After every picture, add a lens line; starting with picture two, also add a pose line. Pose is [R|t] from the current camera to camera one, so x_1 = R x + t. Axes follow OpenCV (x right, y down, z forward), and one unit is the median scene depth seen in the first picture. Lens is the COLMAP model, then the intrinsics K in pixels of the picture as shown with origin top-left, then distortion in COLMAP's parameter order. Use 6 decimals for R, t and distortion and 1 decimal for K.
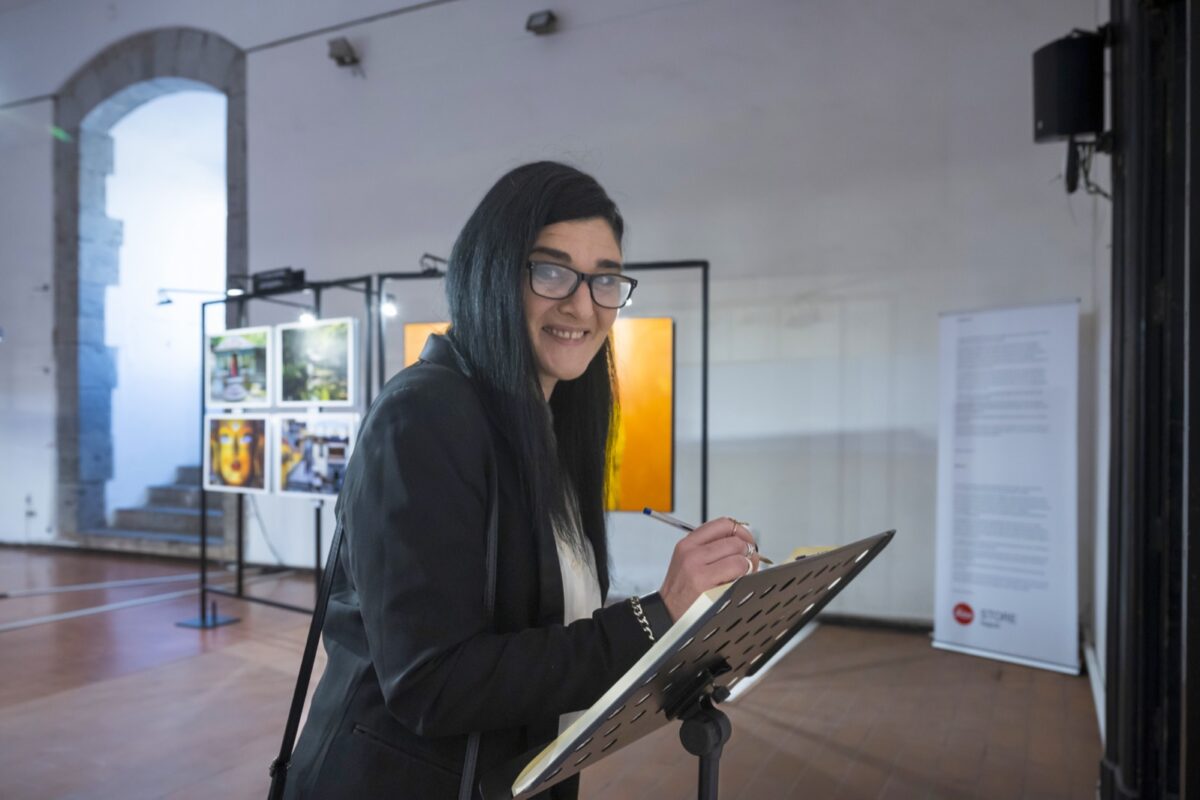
lens RADIAL K [[842.6, 0, 600.2], [0, 842.6, 400.9], [0, 0, 1]] dist [-0.003021, 0.000225]
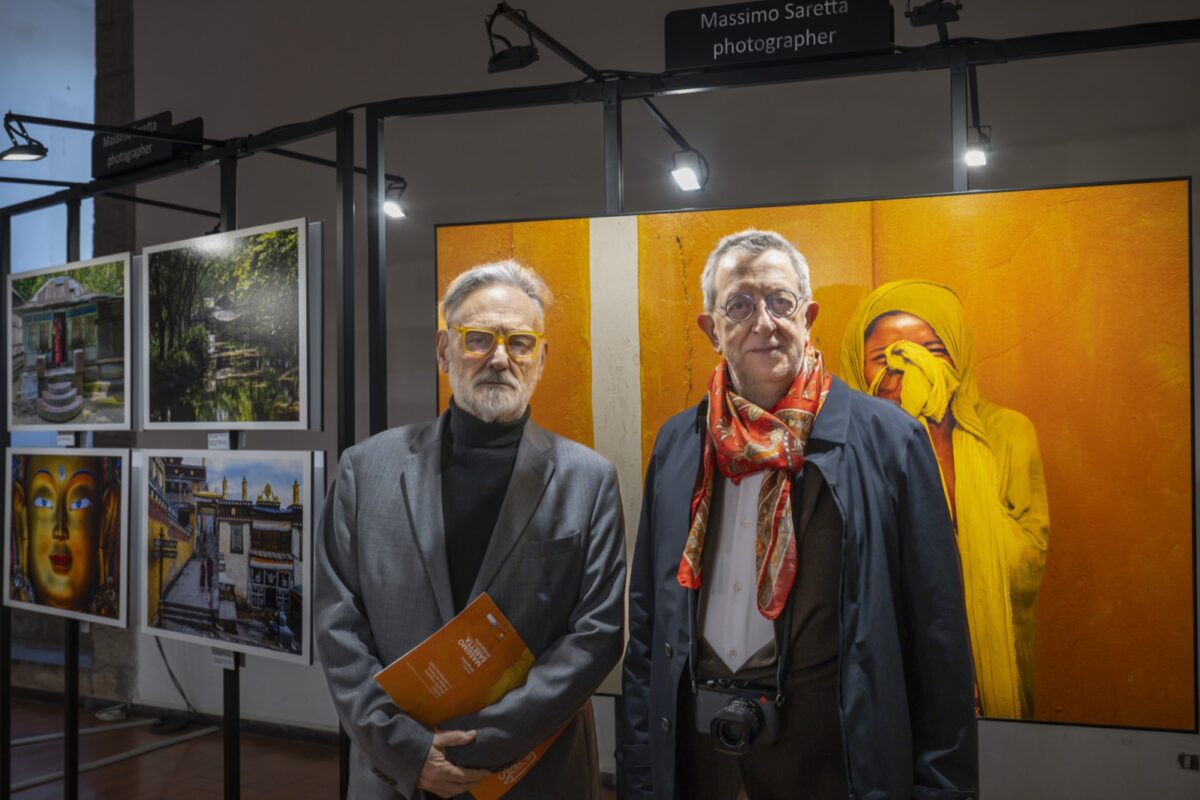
lens RADIAL K [[1214.6, 0, 600.3], [0, 1214.6, 400.5], [0, 0, 1]] dist [0.001368, 0.000000]
pose [[0.997595, -0.005178, -0.069113, -0.103860], [0.005055, 0.999985, -0.001956, -0.007016], [0.069122, 0.001602, 0.997607, 0.393128]]
